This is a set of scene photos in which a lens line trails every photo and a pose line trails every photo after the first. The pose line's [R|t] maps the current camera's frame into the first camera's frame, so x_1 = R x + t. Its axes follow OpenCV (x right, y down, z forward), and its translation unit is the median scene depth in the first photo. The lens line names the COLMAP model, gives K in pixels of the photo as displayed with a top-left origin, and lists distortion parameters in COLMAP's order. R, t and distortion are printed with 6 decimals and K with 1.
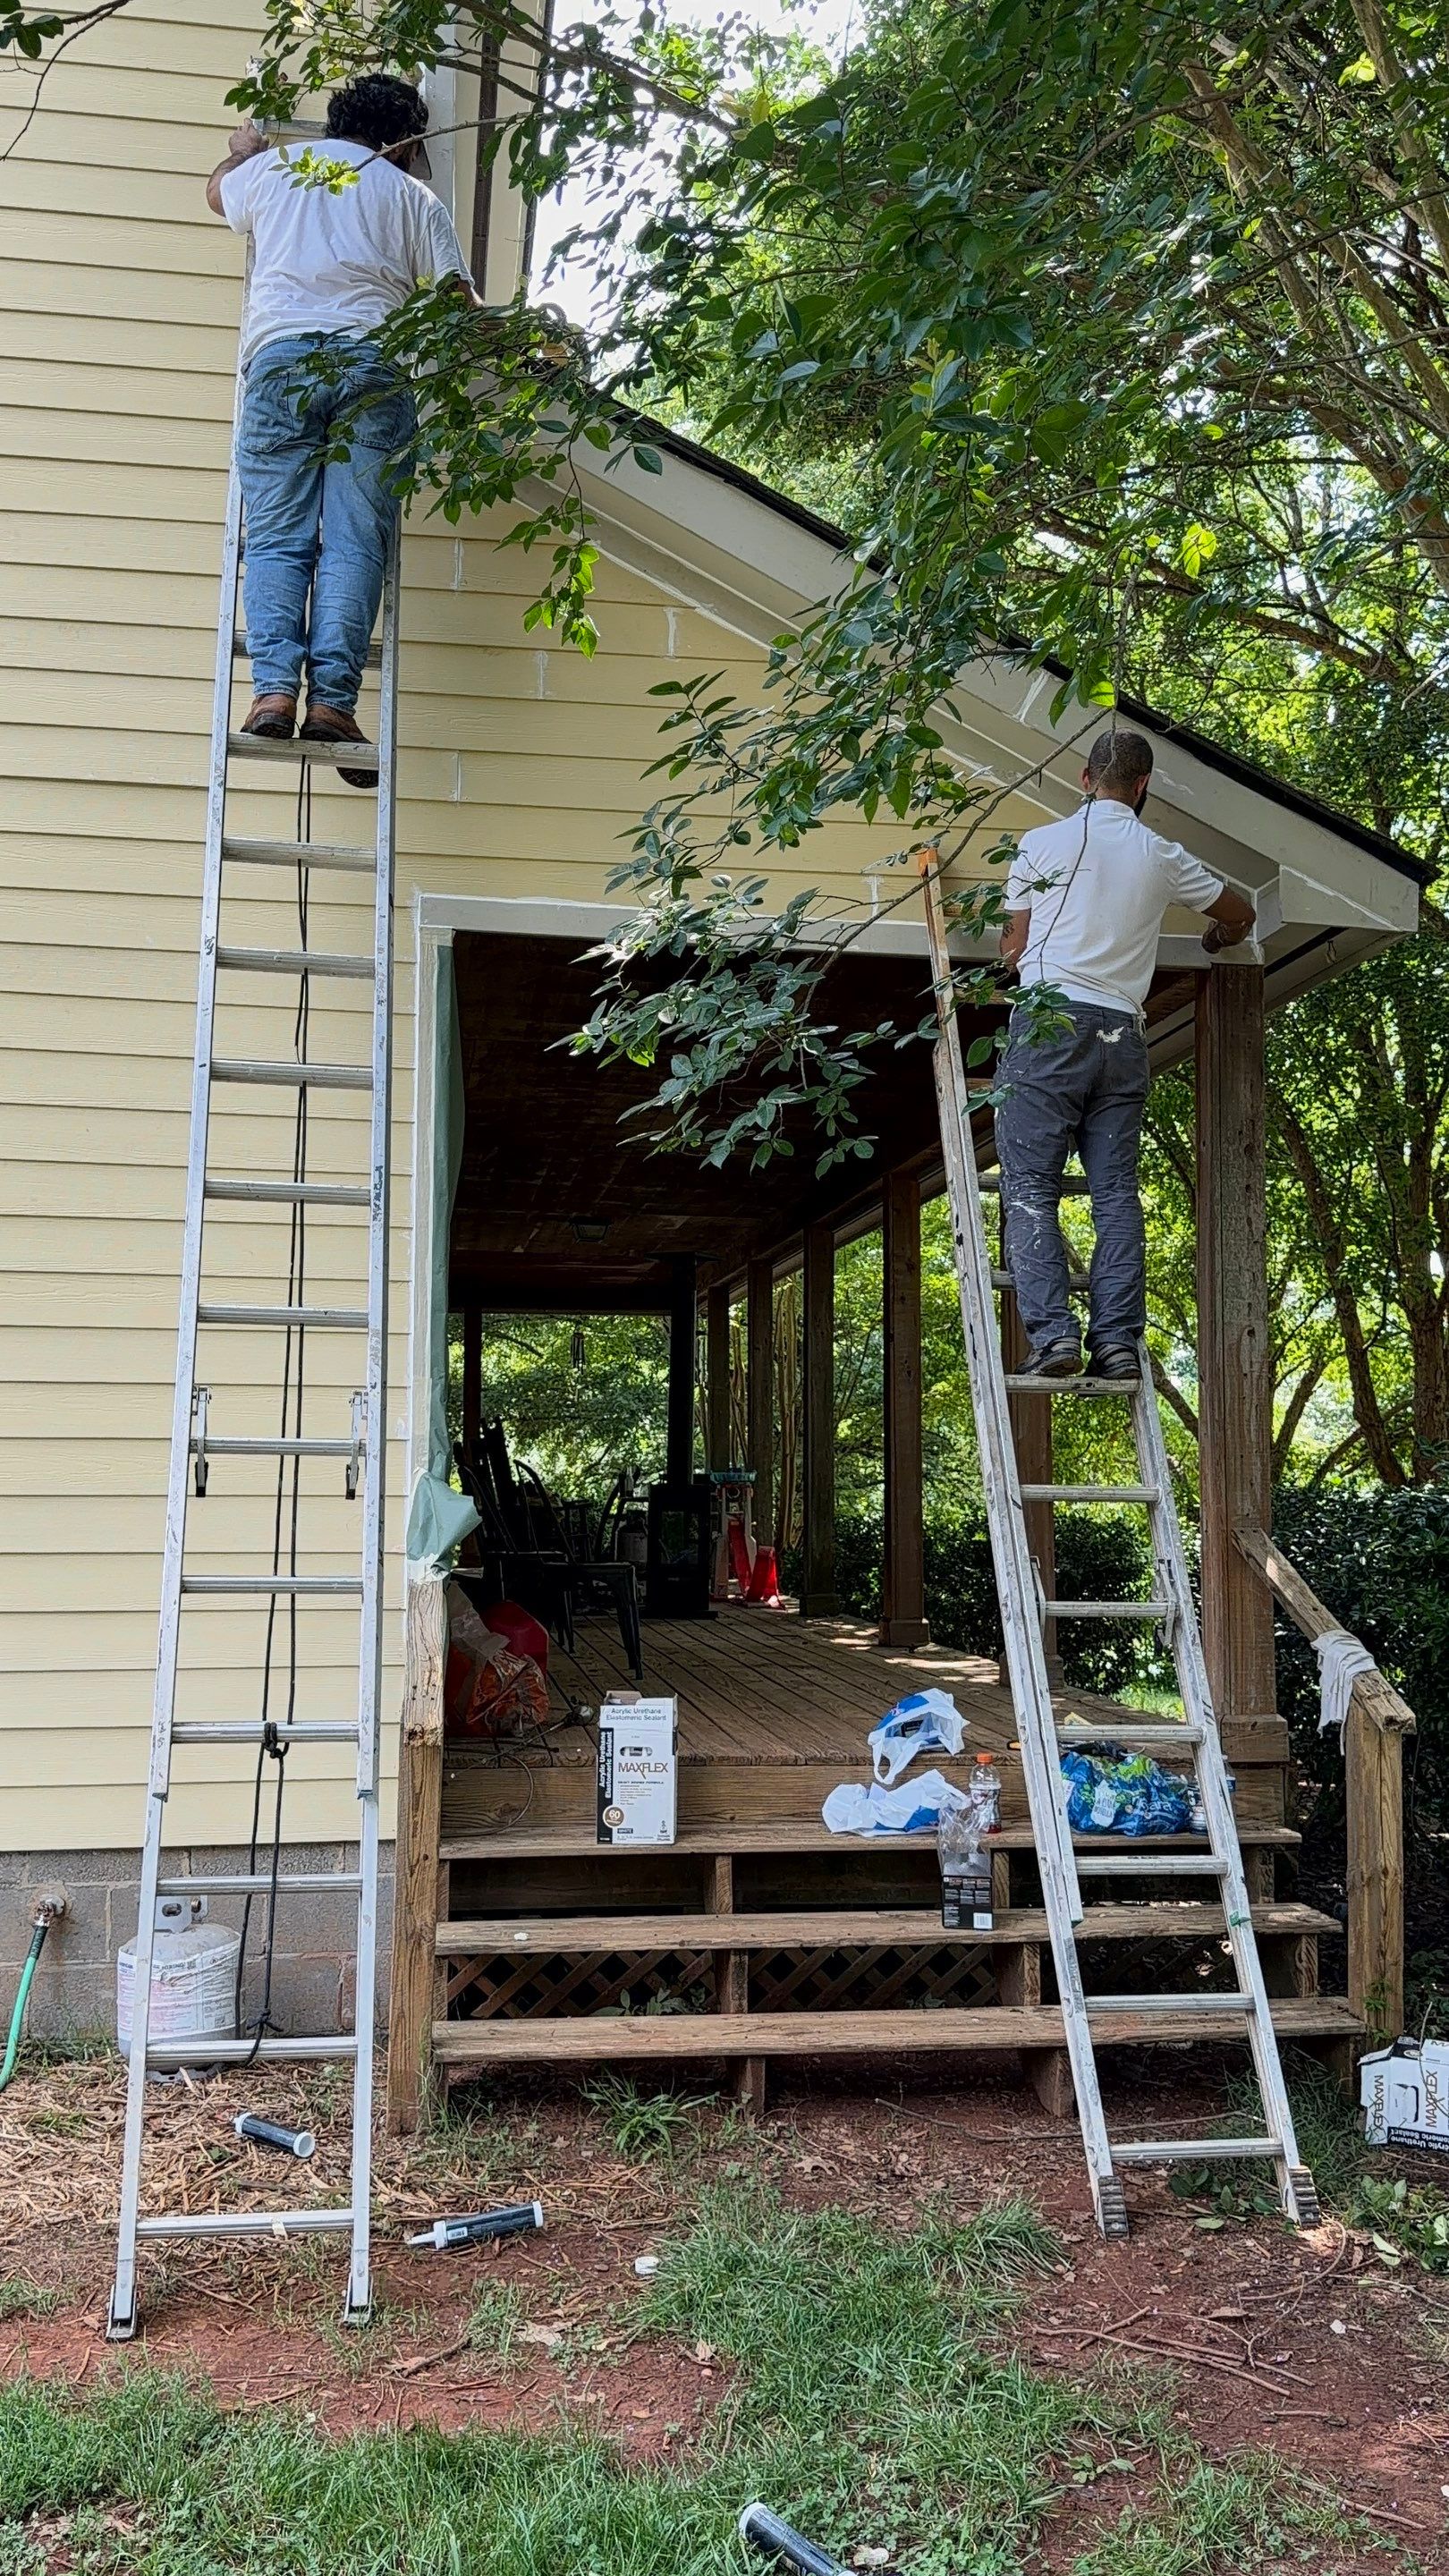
lens RADIAL K [[2097.7, 0, 698.4], [0, 2097.7, 1293.3], [0, 0, 1]] dist [0.227440, -0.453242]
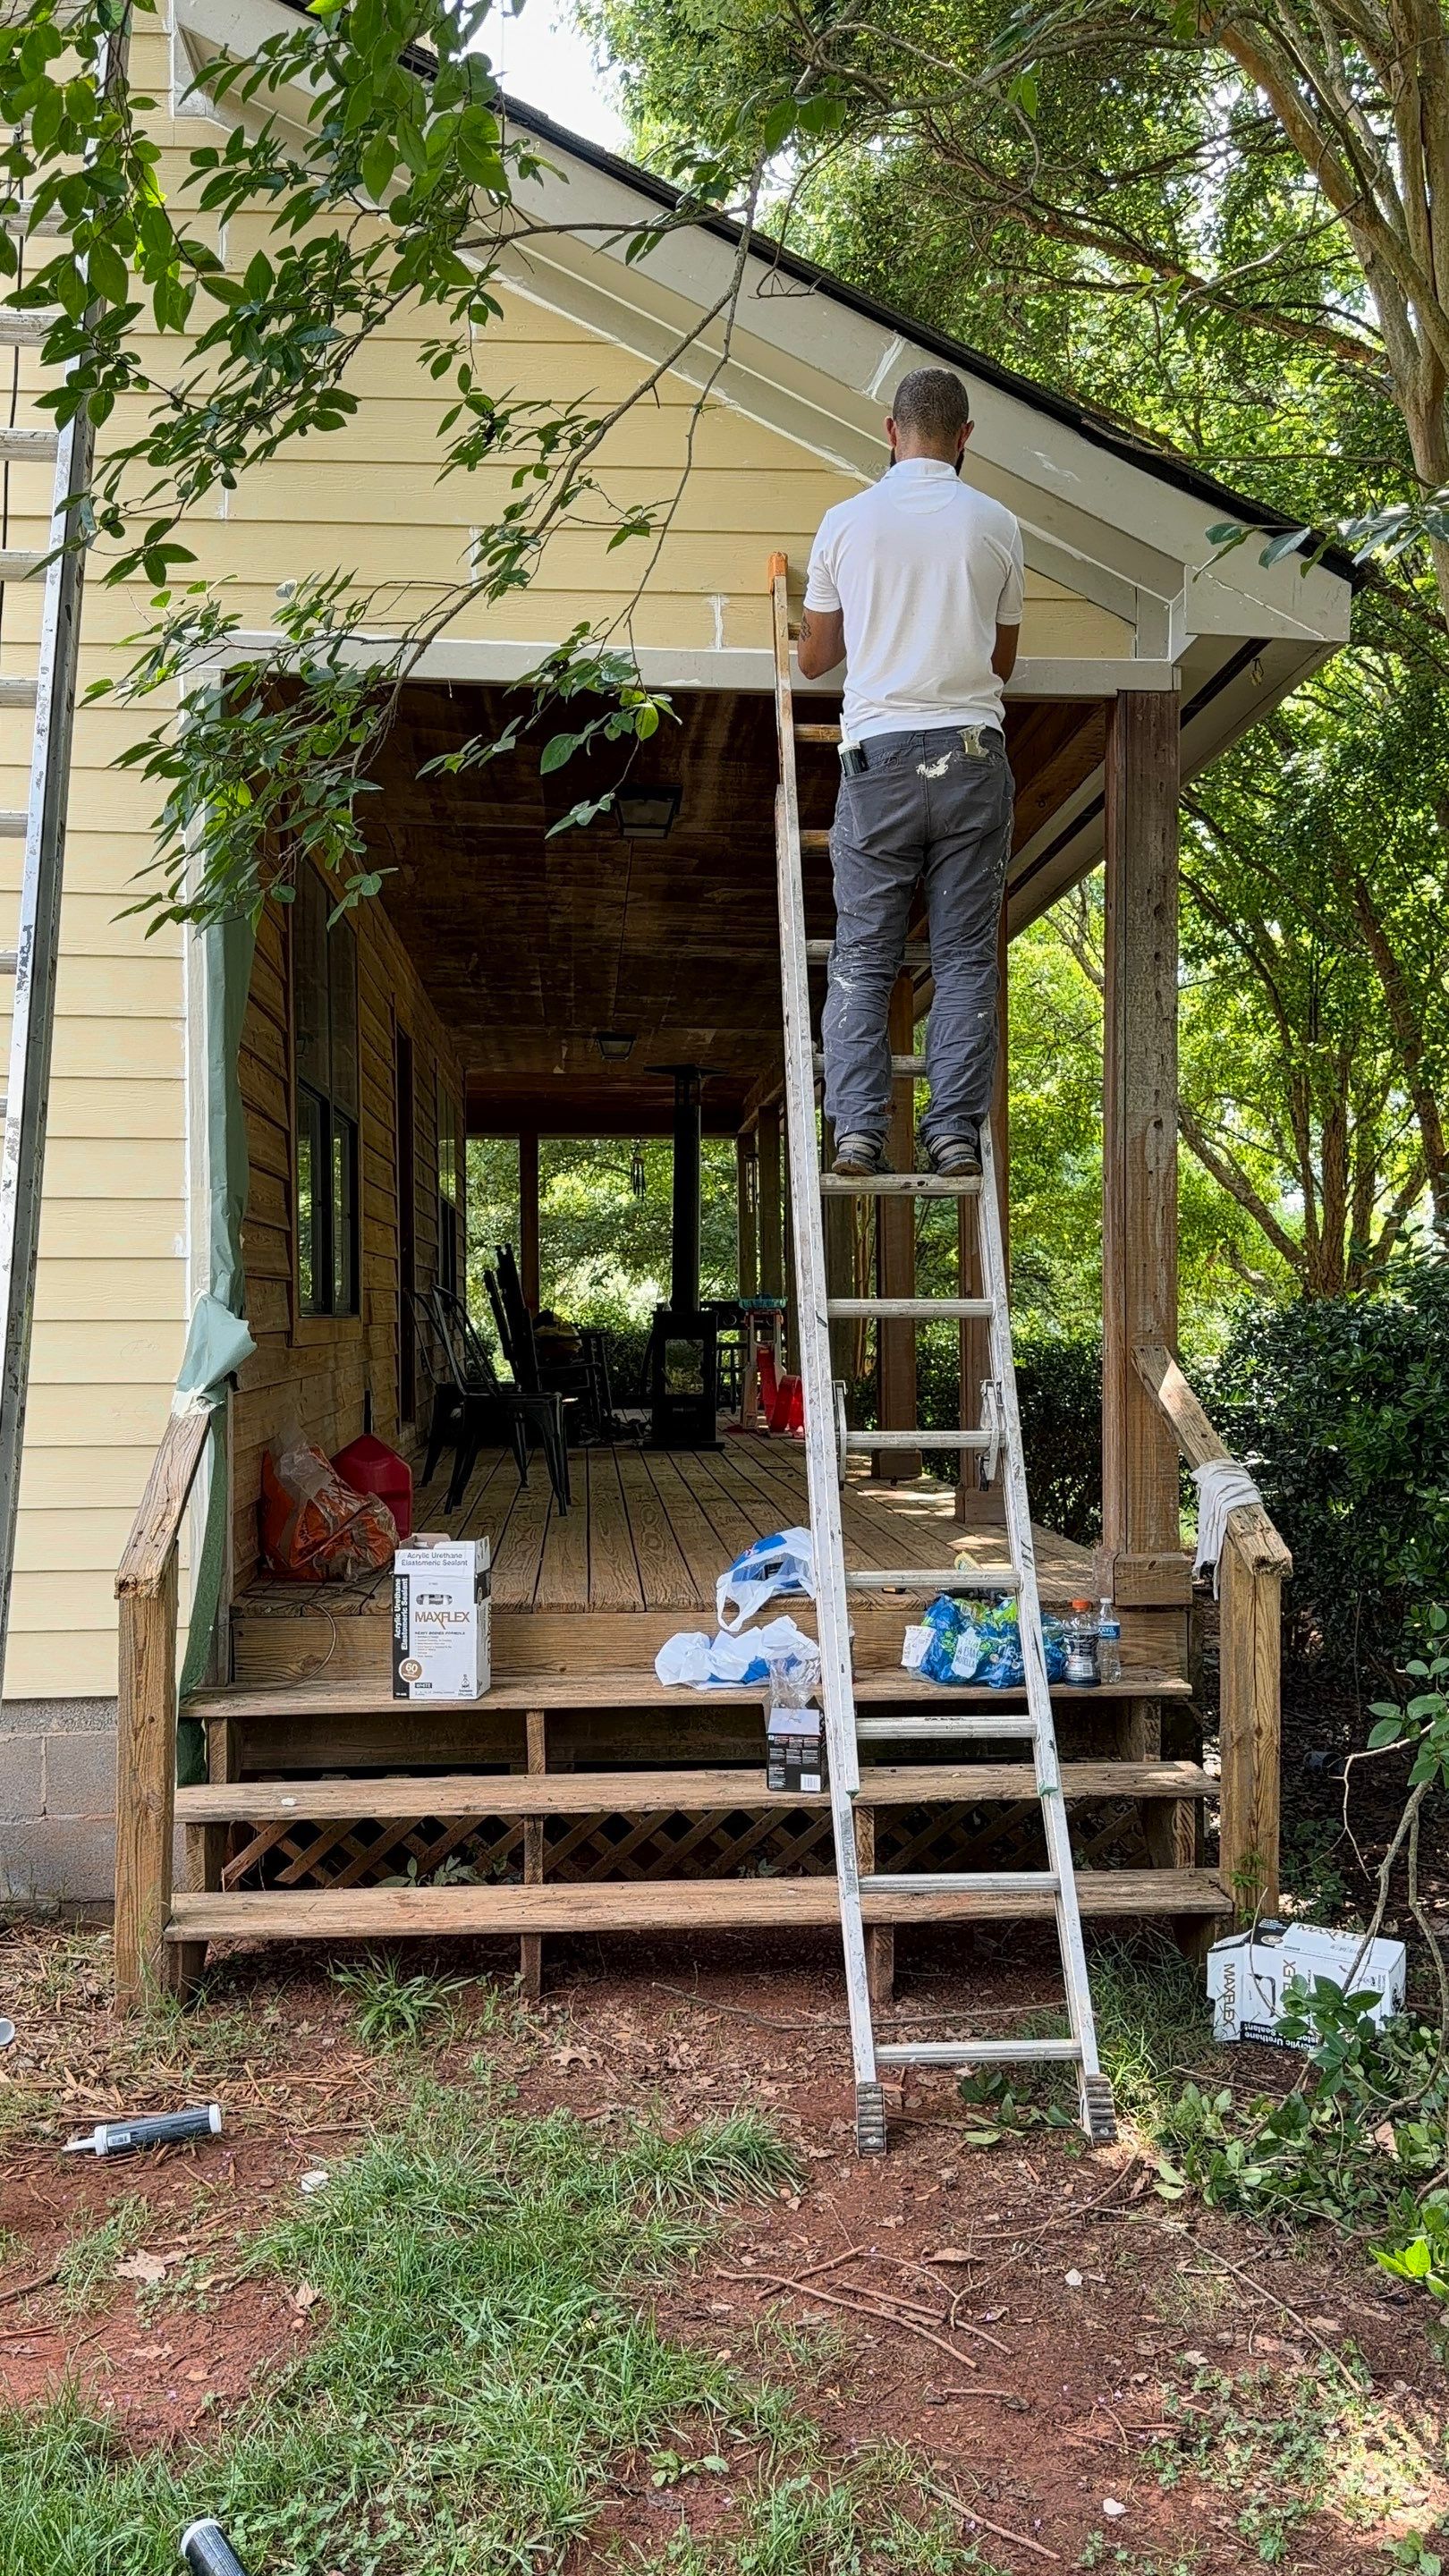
lens RADIAL K [[2097.7, 0, 698.4], [0, 2097.7, 1293.3], [0, 0, 1]] dist [0.227440, -0.453242]
pose [[0.997035, -0.011134, -0.076134, 0.163724], [0.017151, 0.996739, 0.078845, 0.019017], [0.075008, -0.079917, 0.993975, 0.135158]]
